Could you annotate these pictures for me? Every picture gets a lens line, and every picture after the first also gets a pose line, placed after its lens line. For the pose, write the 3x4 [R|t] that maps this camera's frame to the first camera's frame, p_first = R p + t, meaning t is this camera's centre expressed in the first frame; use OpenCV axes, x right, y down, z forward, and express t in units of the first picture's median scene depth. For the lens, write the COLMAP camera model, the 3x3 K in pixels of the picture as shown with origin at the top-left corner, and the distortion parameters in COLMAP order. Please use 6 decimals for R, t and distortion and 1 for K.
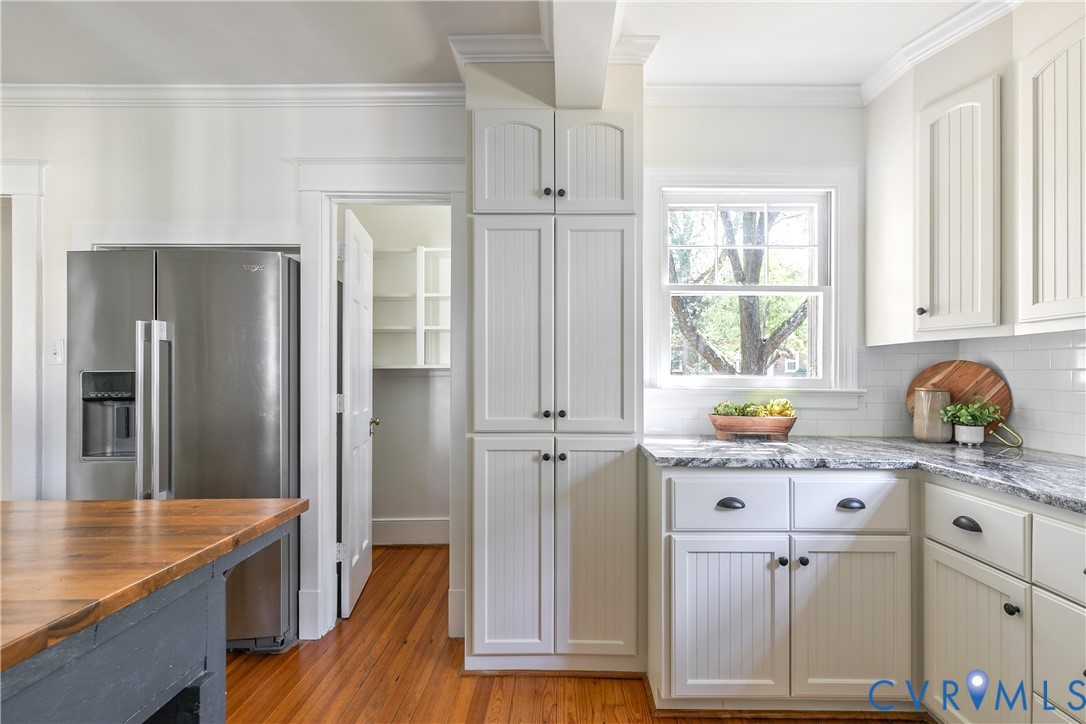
lens RADIAL K [[499.8, 0, 556.9], [0, 499.8, 367.4], [0, 0, 1]] dist [0.007573, 0.000231]
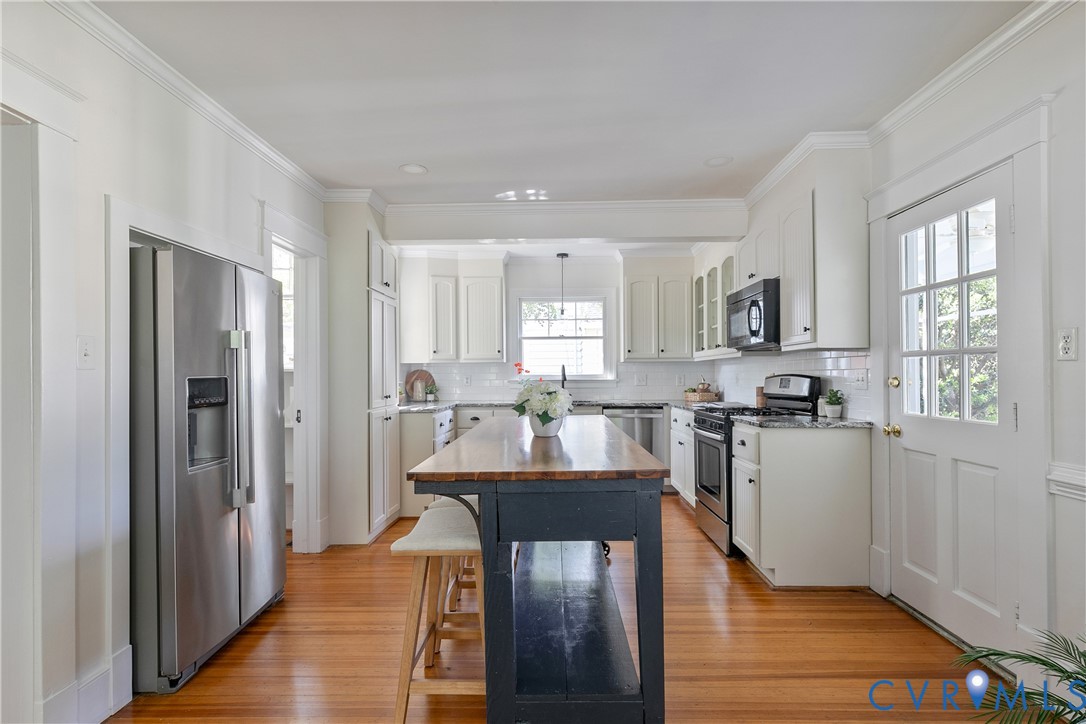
lens RADIAL K [[531.3, 0, 542.4], [0, 531.3, 371.7], [0, 0, 1]] dist [-0.000280, 0.000101]
pose [[0.026051, 0.000941, 0.999660, -2.111454], [-0.004573, 0.999989, -0.000822, -0.005530], [-0.999650, -0.004550, 0.026055, 0.341342]]
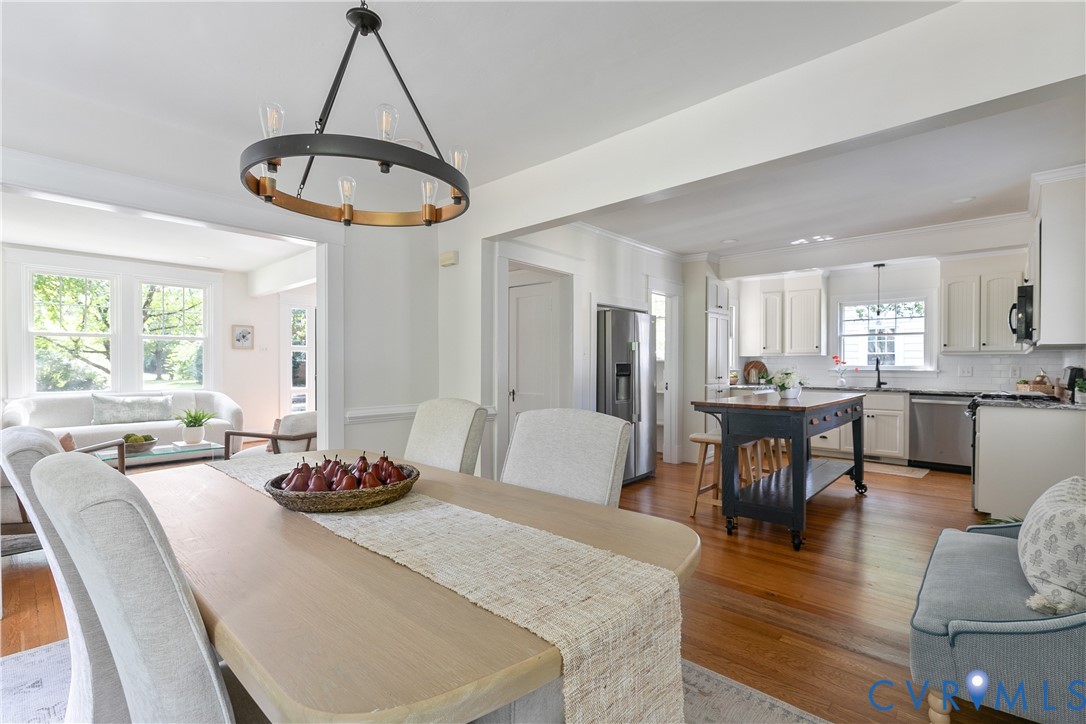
lens RADIAL K [[495.3, 0, 552.0], [0, 495.3, 362.0], [0, 0, 1]] dist [0.002737, 0.000003]
pose [[0.669083, 0.005776, 0.743166, -3.059190], [-0.011988, 0.999924, 0.003022, -0.000619], [-0.743091, -0.010932, 0.669101, -0.296980]]
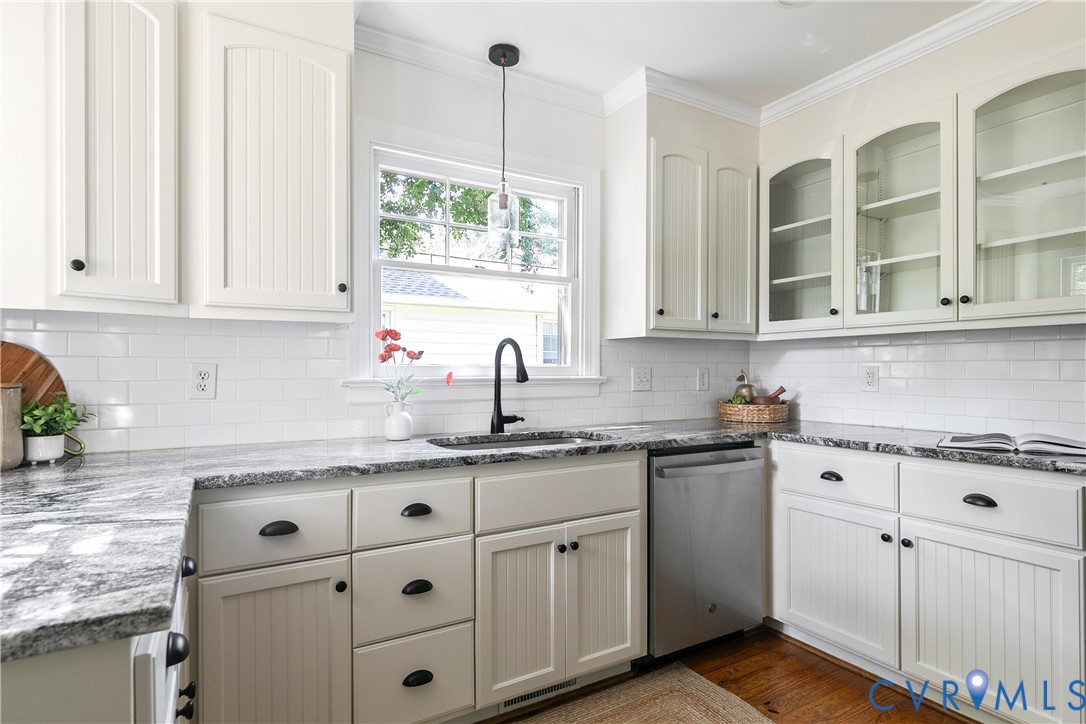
lens RADIAL K [[570.9, 0, 549.5], [0, 570.9, 368.1], [0, 0, 1]] dist [0.001026, -0.000284]
pose [[-0.514836, -0.003386, 0.857282, -0.230675], [-0.012921, 0.999909, -0.003811, 0.016964], [-0.857191, -0.013039, -0.514833, 0.848639]]
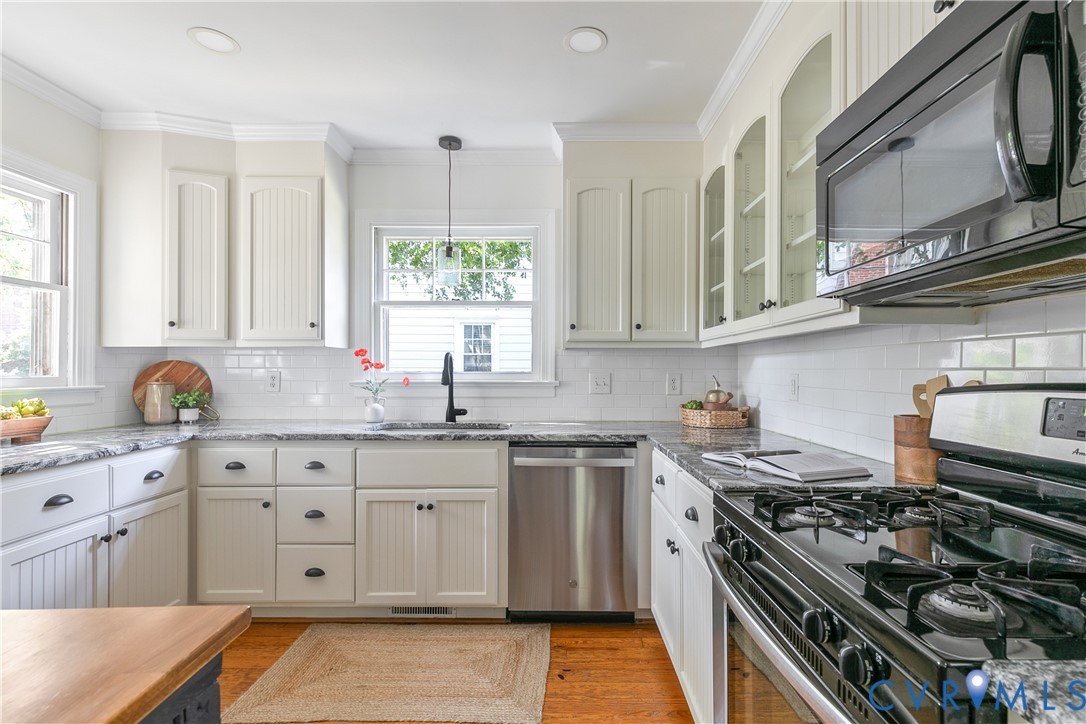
lens RADIAL K [[499.8, 0, 556.9], [0, 499.8, 367.4], [0, 0, 1]] dist [0.007573, 0.000231]
pose [[0.002715, -0.002353, 0.999994, -0.585140], [-0.012531, 0.999919, 0.002387, -0.013510], [-0.999918, -0.012537, 0.002685, -0.014890]]
